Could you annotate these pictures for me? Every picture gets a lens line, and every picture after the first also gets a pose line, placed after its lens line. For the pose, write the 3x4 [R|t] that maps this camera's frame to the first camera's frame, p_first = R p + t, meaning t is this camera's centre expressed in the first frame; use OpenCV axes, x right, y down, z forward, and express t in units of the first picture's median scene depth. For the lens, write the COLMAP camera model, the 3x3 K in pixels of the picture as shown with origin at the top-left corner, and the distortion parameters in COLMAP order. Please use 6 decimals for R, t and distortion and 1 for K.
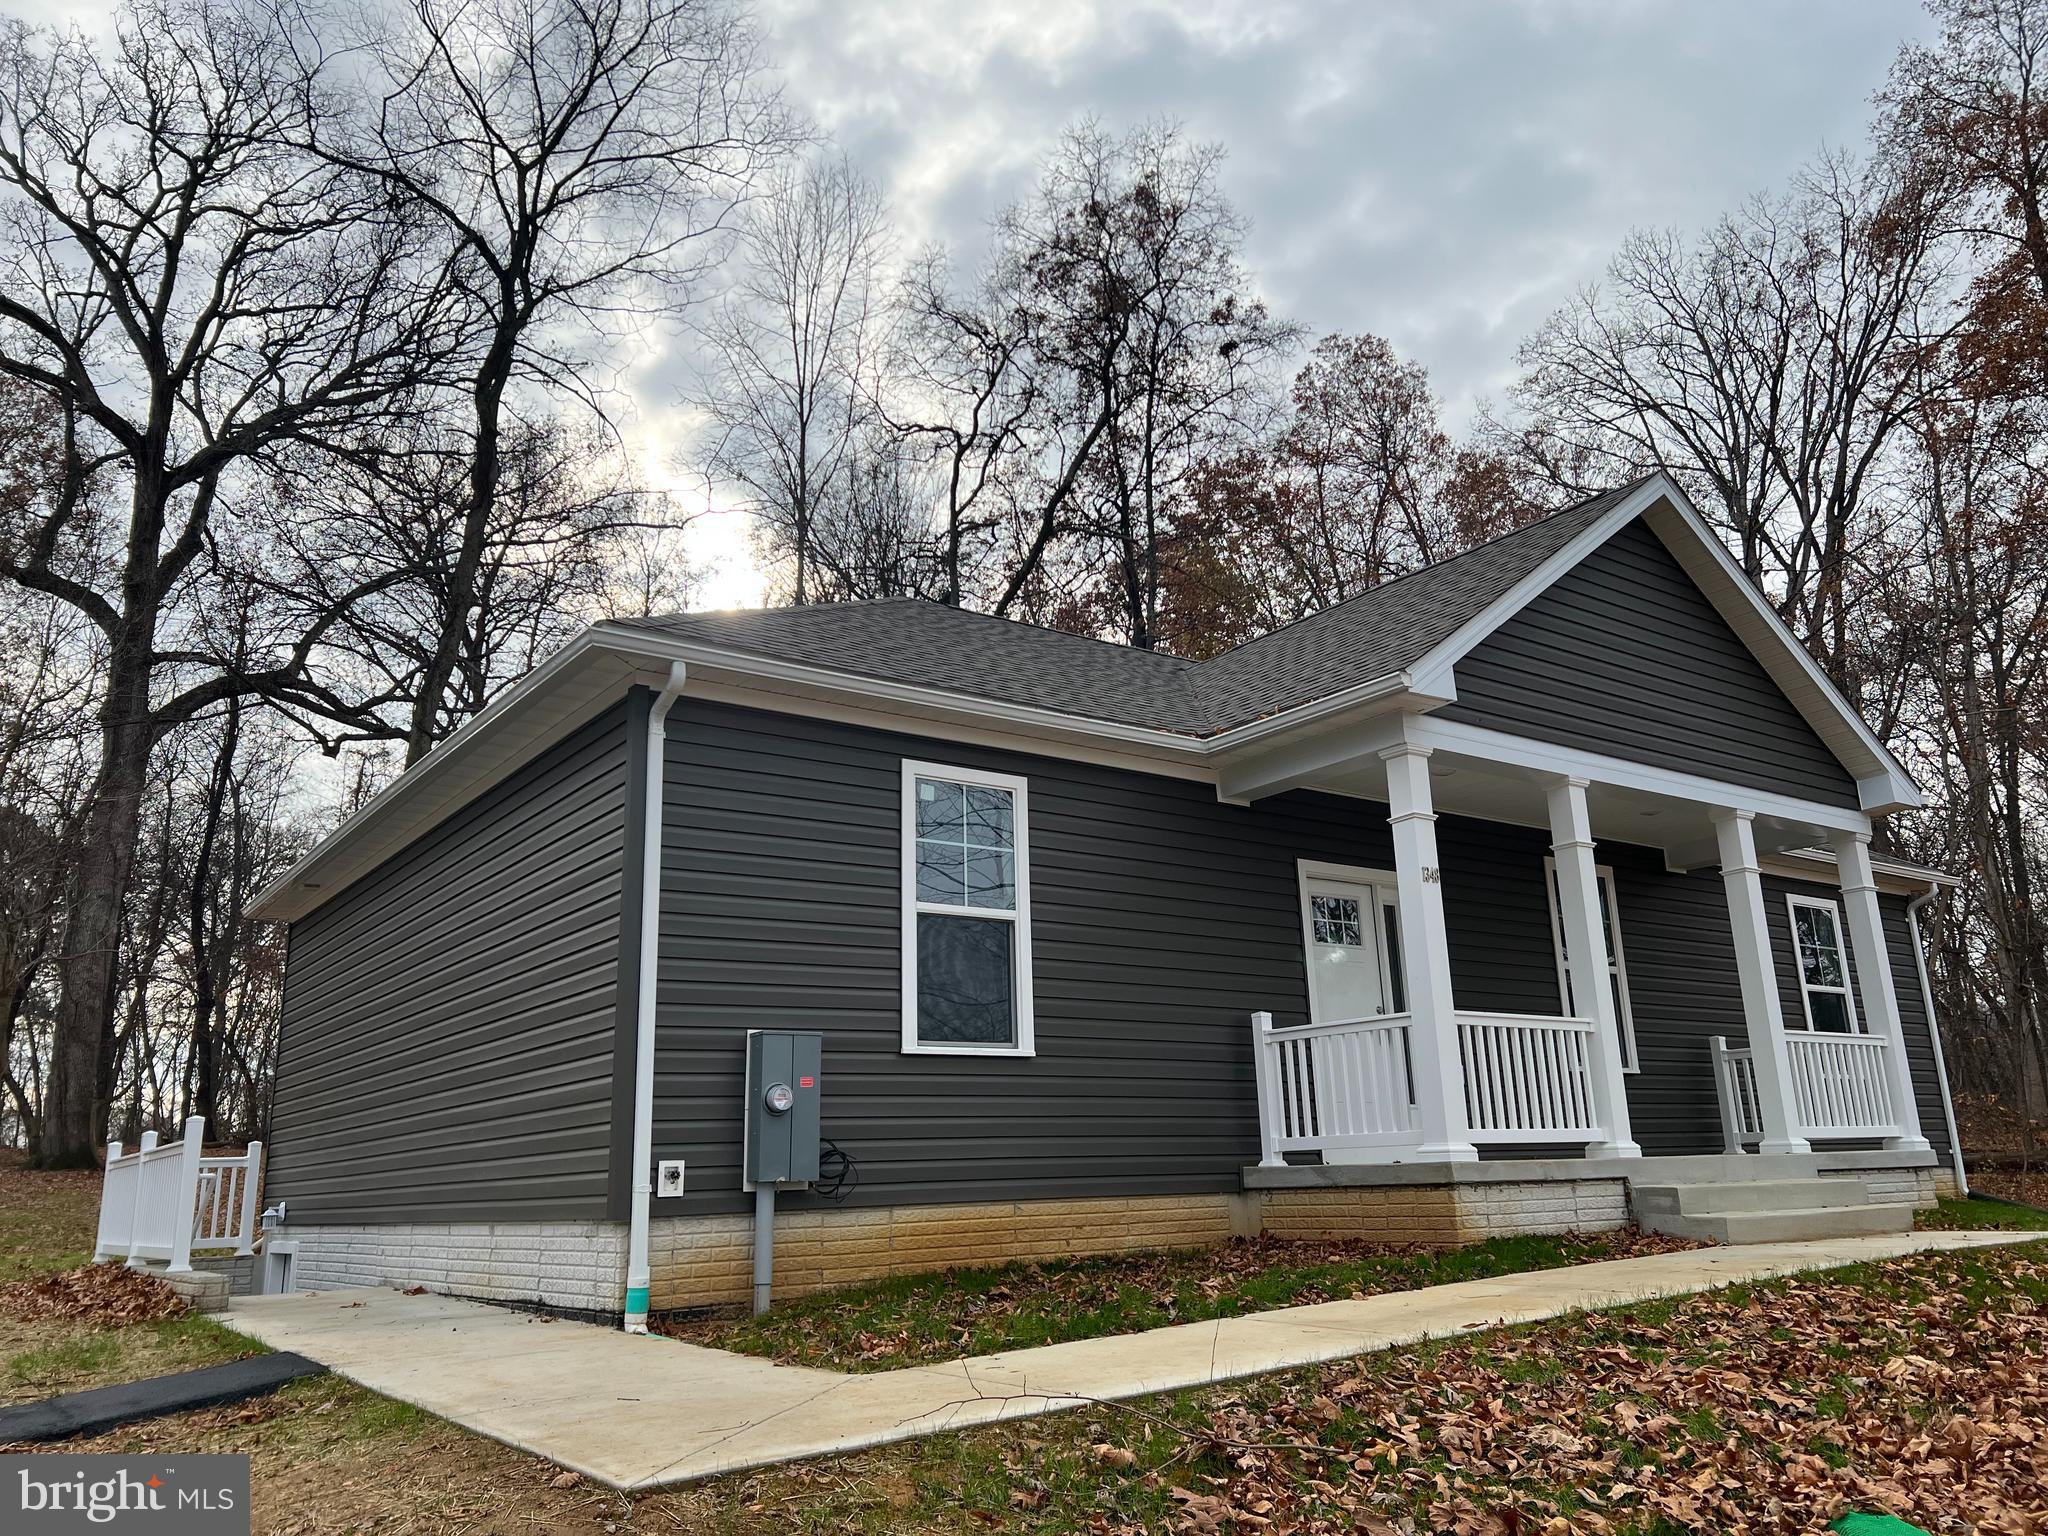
lens RADIAL K [[1529.2, 0, 1022.4], [0, 1529.2, 770.8], [0, 0, 1]] dist [0.018054, -0.017509]
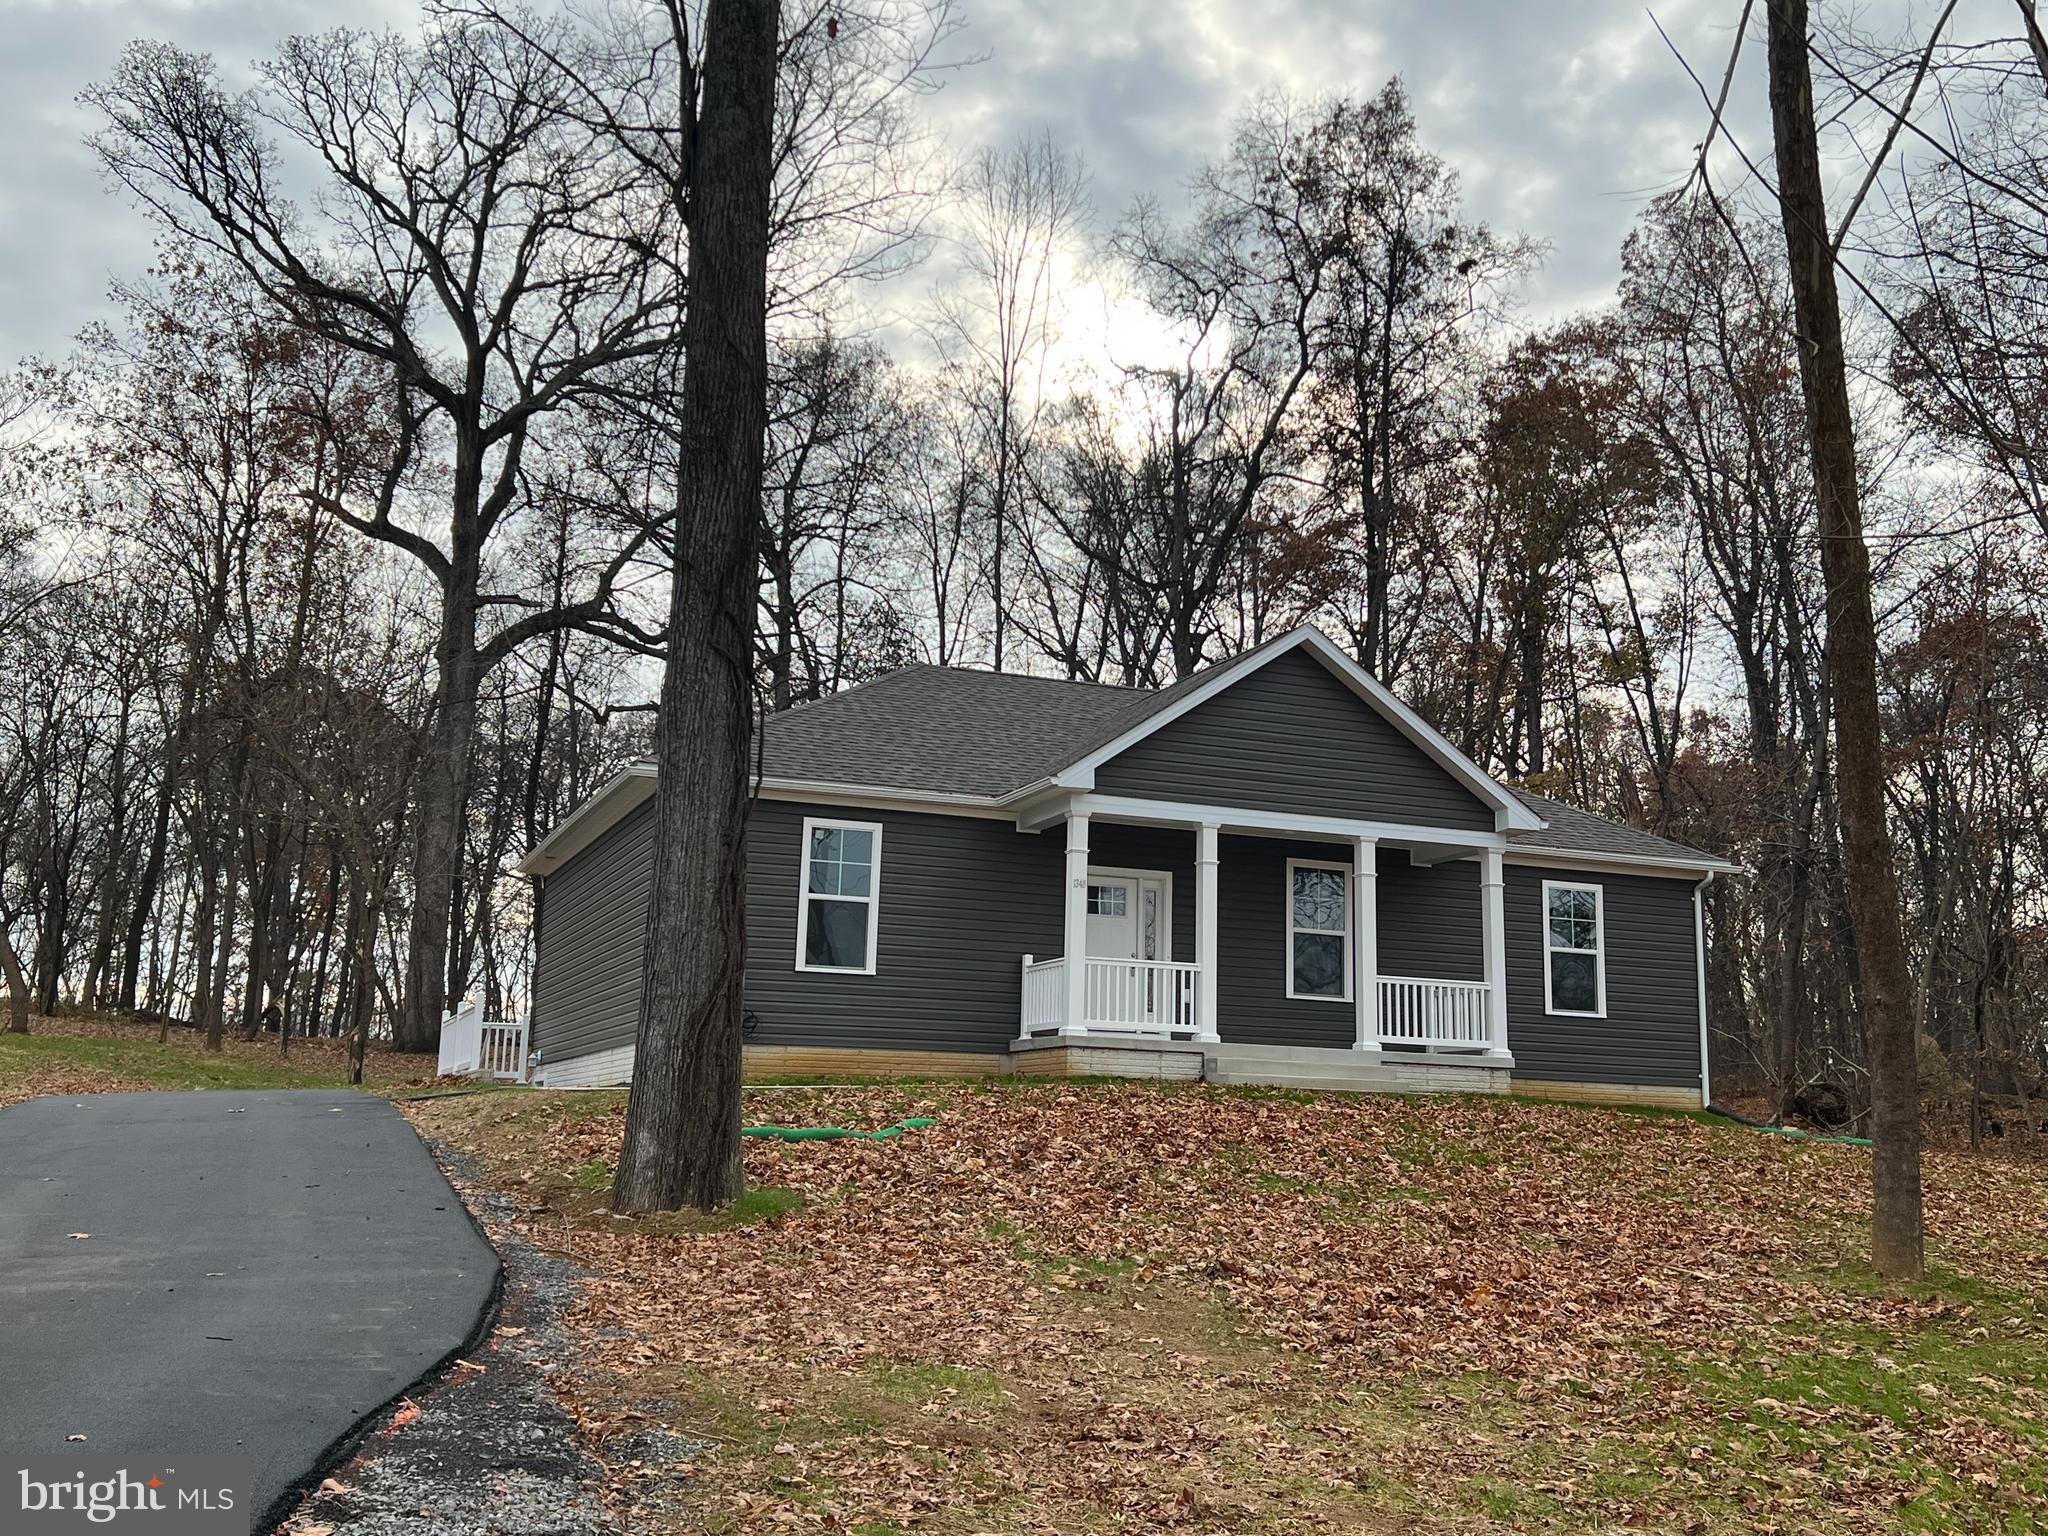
lens RADIAL K [[2026.2, 0, 1044.5], [0, 2026.2, 781.4], [0, 0, 1]] dist [0.041015, 0.000000]
pose [[0.967473, 0.009874, -0.252781, 0.207888], [0.011276, 0.996561, 0.082086, -0.062852], [0.252723, -0.082267, 0.964035, -0.331048]]
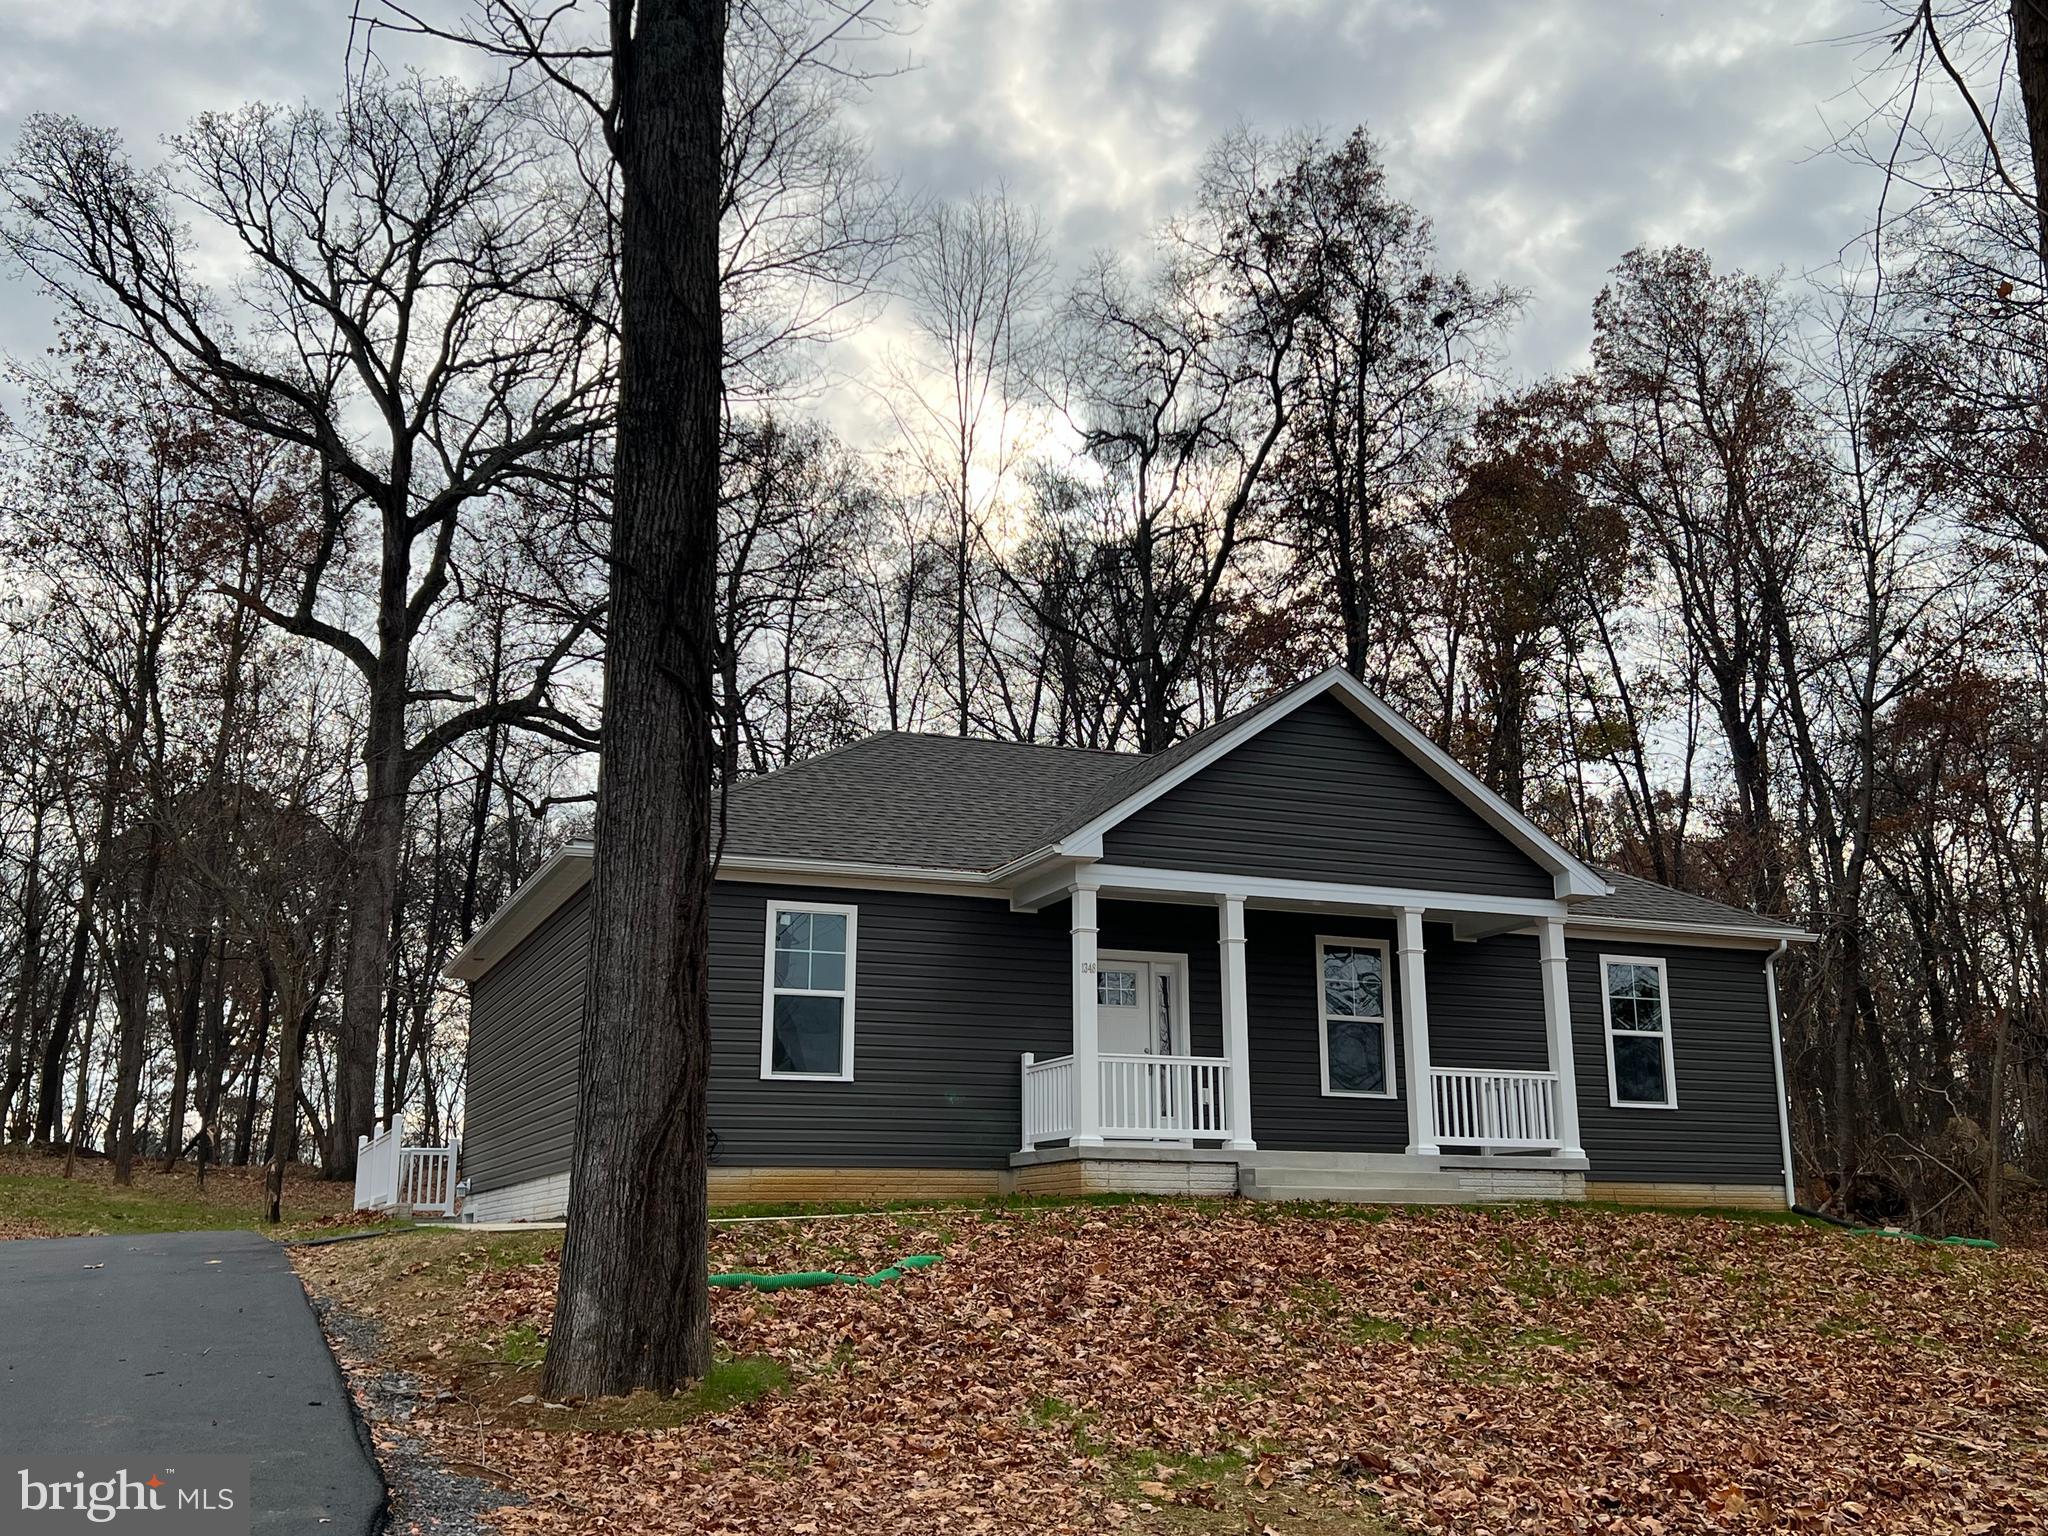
lens RADIAL K [[2026.2, 0, 1018.6], [0, 2026.2, 779.6], [0, 0, 1]] dist [0.041015, 0.000000]
pose [[0.970871, -0.026865, -0.238090, 0.173678], [0.035267, 0.998894, 0.031099, -0.048277], [0.236991, -0.038590, 0.970745, -0.257767]]
